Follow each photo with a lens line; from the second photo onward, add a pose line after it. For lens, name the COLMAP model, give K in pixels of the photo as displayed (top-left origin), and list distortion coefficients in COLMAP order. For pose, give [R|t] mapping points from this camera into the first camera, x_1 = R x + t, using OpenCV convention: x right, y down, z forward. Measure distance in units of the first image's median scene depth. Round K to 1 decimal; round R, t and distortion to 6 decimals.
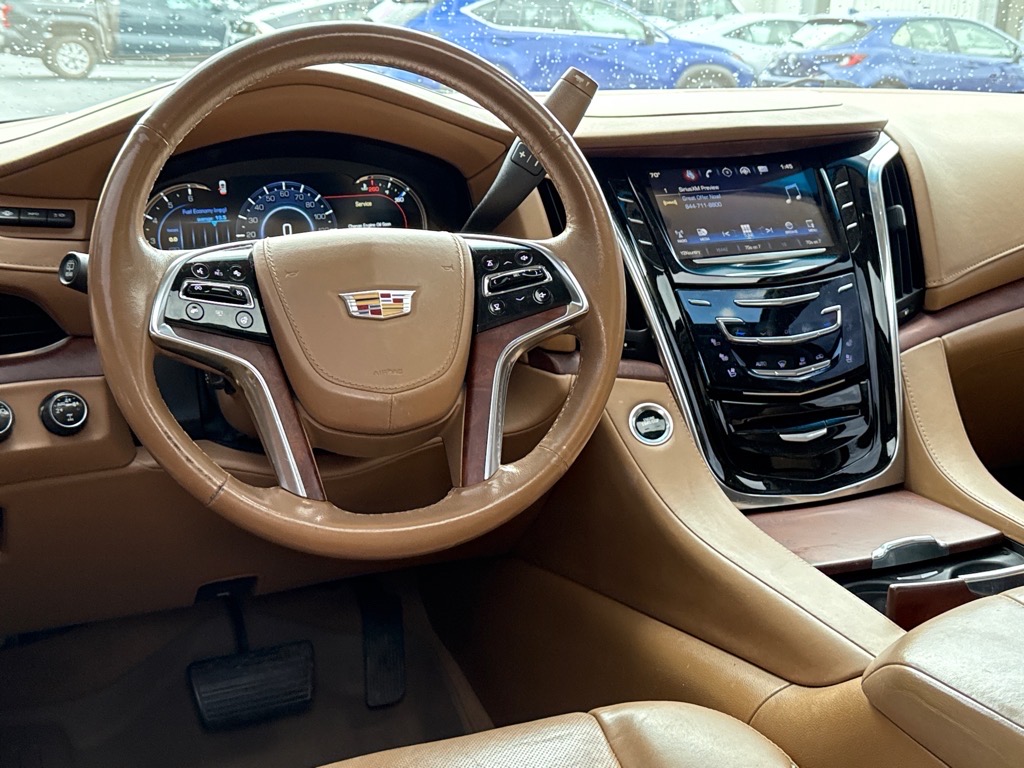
lens RADIAL K [[1313.9, 0, 512.0], [0, 1313.9, 384.0], [0, 0, 1]] dist [0.105482, -0.013135]
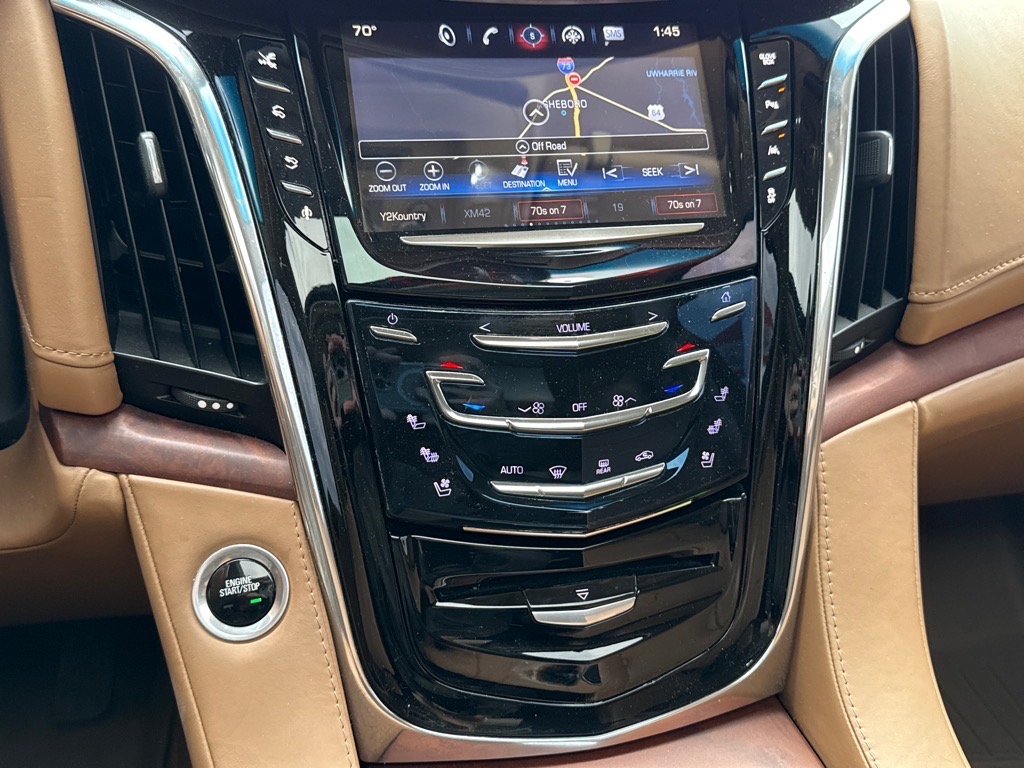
lens RADIAL K [[1027.4, 0, 512.0], [0, 1027.4, 384.0], [0, 0, 1]] dist [0.129180, -0.345996]
pose [[0.988667, 0.123512, -0.085335, 0.202925], [-0.098490, 0.962643, 0.252226, -0.132011], [0.113300, -0.240963, 0.963898, 0.599510]]
